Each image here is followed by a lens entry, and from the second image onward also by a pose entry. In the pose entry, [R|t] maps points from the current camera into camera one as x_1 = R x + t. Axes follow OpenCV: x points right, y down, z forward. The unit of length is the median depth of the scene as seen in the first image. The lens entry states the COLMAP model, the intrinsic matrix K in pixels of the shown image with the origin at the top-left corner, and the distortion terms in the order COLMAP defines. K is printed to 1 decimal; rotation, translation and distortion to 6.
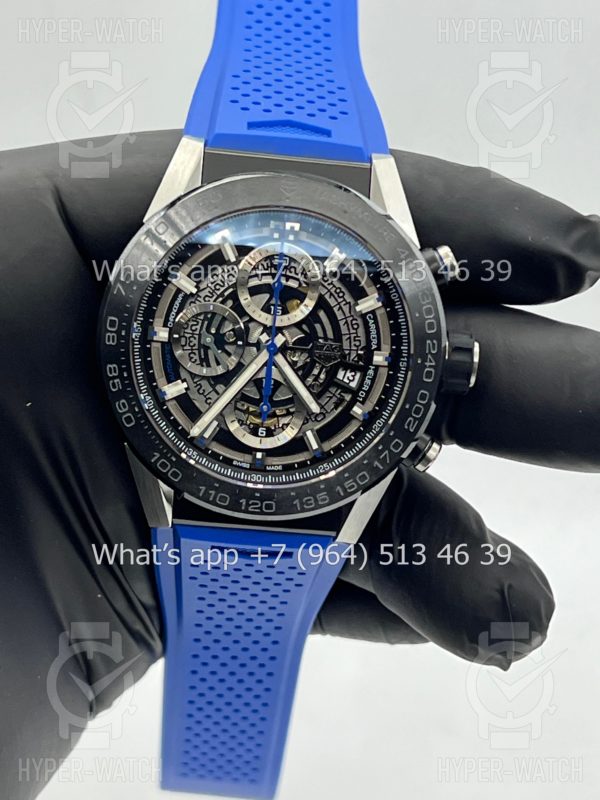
lens RADIAL K [[1859.5, 0, 302.8], [0, 1859.5, 395.6], [0, 0, 1]] dist [0.245125, 0.000000]
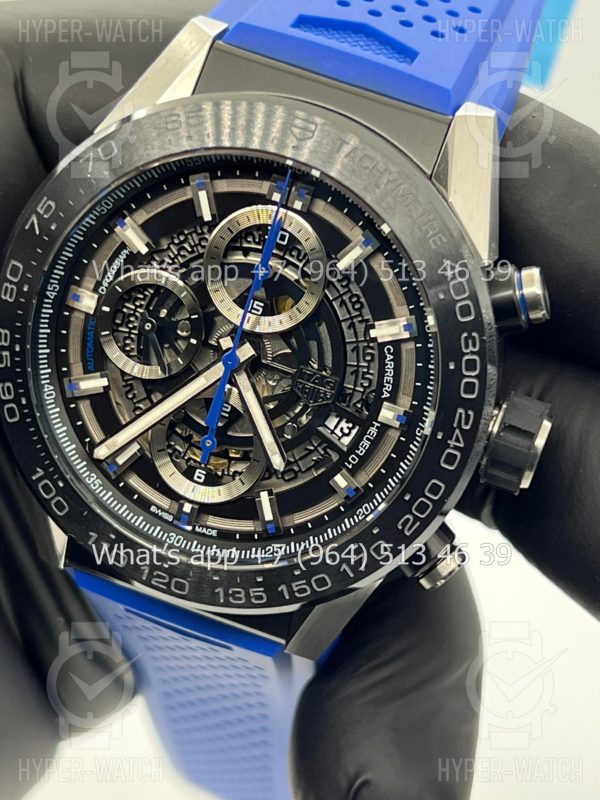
lens RADIAL K [[1859.5, 0, 296.5], [0, 1859.5, 402.3], [0, 0, 1]] dist [0.245125, 0.000000]
pose [[0.941107, 0.247539, -0.230311, 0.161034], [-0.225402, 0.967052, 0.118341, -0.094656], [0.252016, -0.059459, 0.965895, 0.357397]]
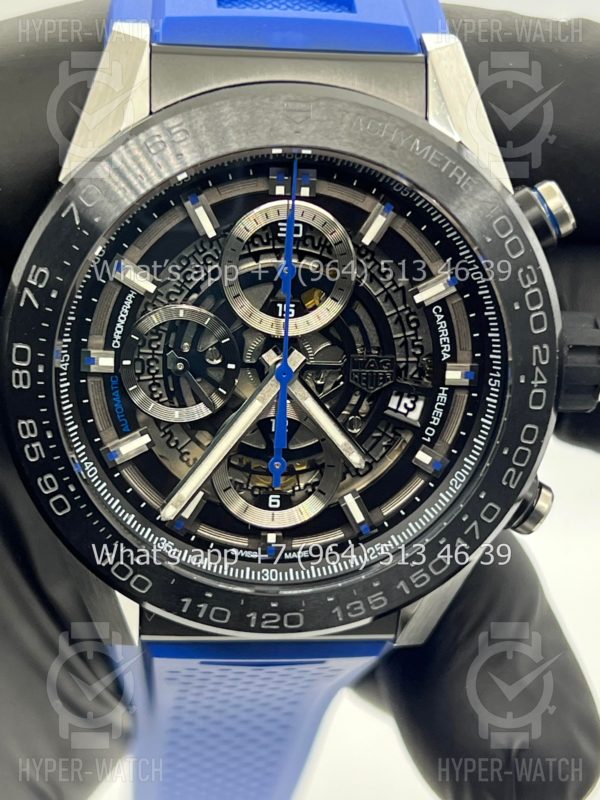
lens RADIAL K [[1859.5, 0, 300.5], [0, 1859.5, 399.6], [0, 0, 1]] dist [0.245125, 0.000000]
pose [[0.997364, -0.063260, 0.035536, -0.033365], [0.057194, 0.986807, 0.151465, -0.109438], [-0.044649, -0.149034, 0.987824, 0.384874]]
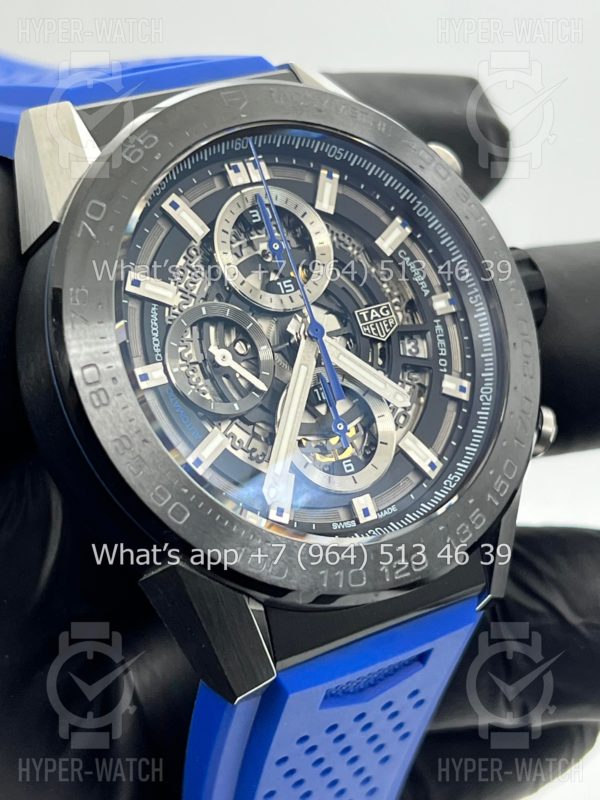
lens RADIAL K [[1859.5, 0, 296.6], [0, 1859.5, 400.1], [0, 0, 1]] dist [0.245125, 0.000000]
pose [[0.816089, -0.341148, 0.466494, -0.324944], [0.451350, 0.880357, -0.145789, 0.084335], [-0.360946, 0.329529, 0.872427, 0.447745]]
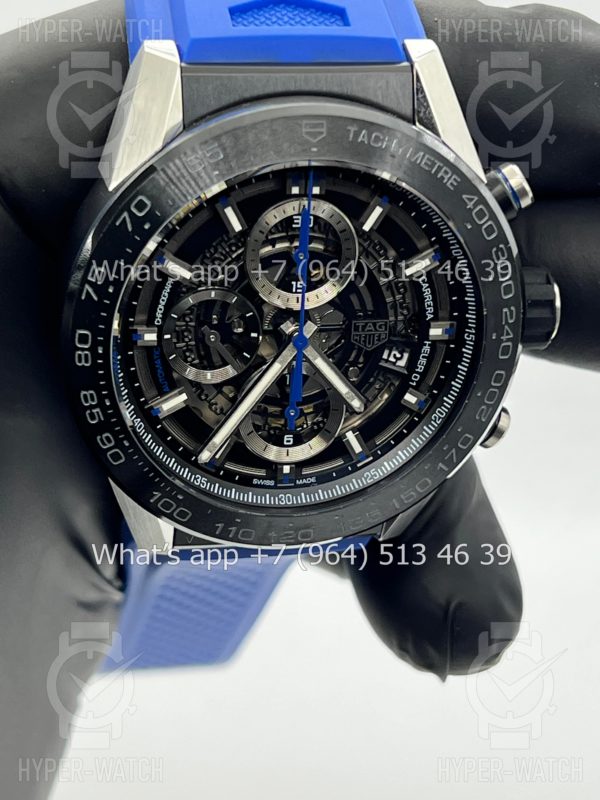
lens RADIAL K [[1859.5, 0, 303.9], [0, 1859.5, 399.3], [0, 0, 1]] dist [0.245125, 0.000000]
pose [[0.984384, -0.110542, 0.136995, -0.117514], [0.060729, 0.943720, 0.325122, -0.241420], [-0.165225, -0.311725, 0.935697, 0.299503]]
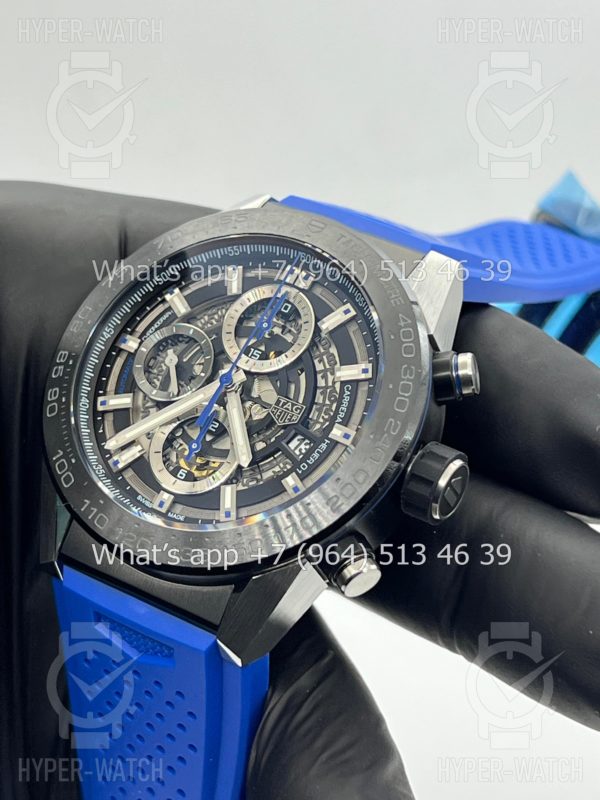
lens RADIAL K [[1859.5, 0, 299.1], [0, 1859.5, 398.5], [0, 0, 1]] dist [0.245125, 0.000000]
pose [[0.856870, 0.228570, -0.462093, 0.406023], [-0.423241, 0.823670, -0.377406, 0.287703], [0.294348, 0.518965, 0.802518, 0.322856]]
